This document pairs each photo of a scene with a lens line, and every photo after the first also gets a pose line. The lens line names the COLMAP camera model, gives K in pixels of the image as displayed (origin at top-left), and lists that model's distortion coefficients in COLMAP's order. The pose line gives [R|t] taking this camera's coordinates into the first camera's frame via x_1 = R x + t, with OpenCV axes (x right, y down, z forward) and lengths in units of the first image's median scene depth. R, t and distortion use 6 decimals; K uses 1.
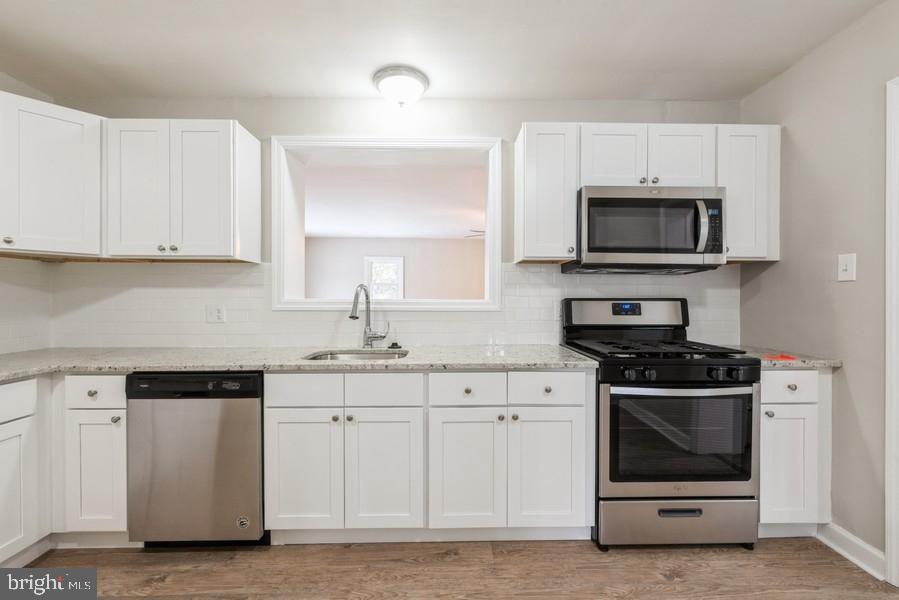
lens RADIAL K [[399.5, 0, 456.1], [0, 399.5, 298.0], [0, 0, 1]] dist [-0.001557, 0.000560]
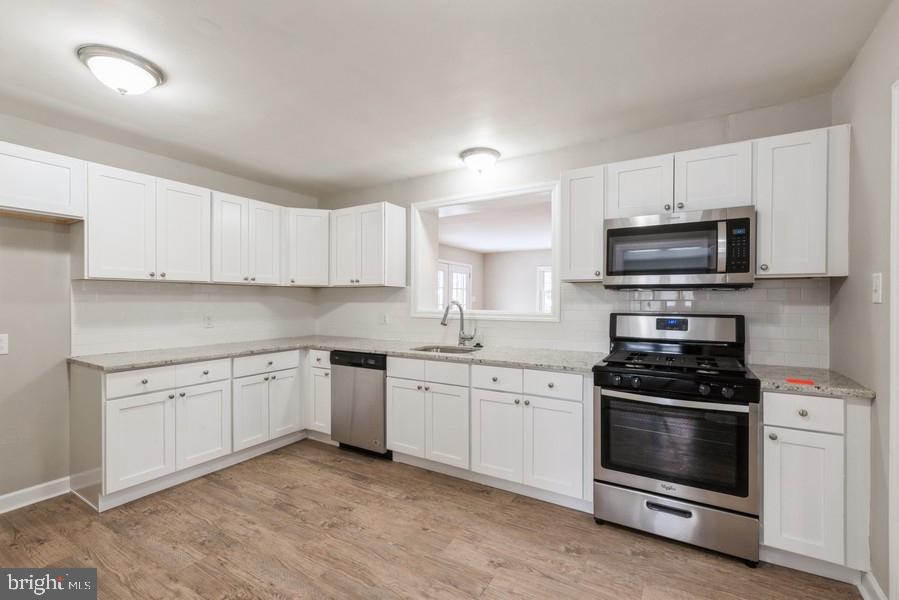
lens RADIAL K [[390.3, 0, 451.4], [0, 390.3, 298.0], [0, 0, 1]] dist [-0.001856, -0.001374]
pose [[0.844787, -0.002421, -0.535097, 0.622971], [0.000240, 0.999991, -0.004147, -0.048742], [0.535102, 0.003375, 0.844781, -0.242827]]
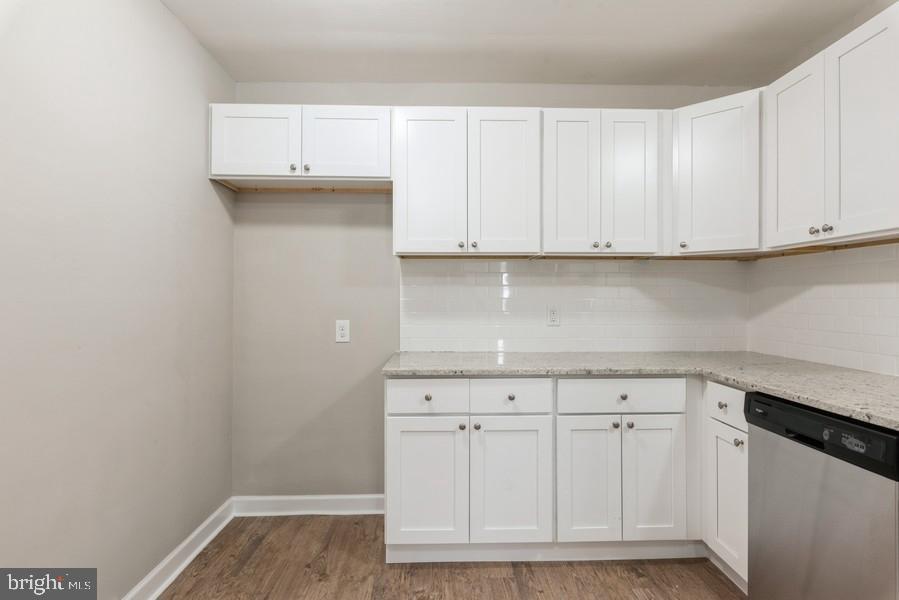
lens RADIAL K [[482.3, 0, 454.8], [0, 482.3, 296.3], [0, 0, 1]] dist [-0.001421, 0.000500]
pose [[0.022729, -0.005218, -0.999728, 0.149165], [-0.000599, 0.999986, -0.005233, 0.000782], [0.999741, 0.000718, 0.022726, 0.367010]]
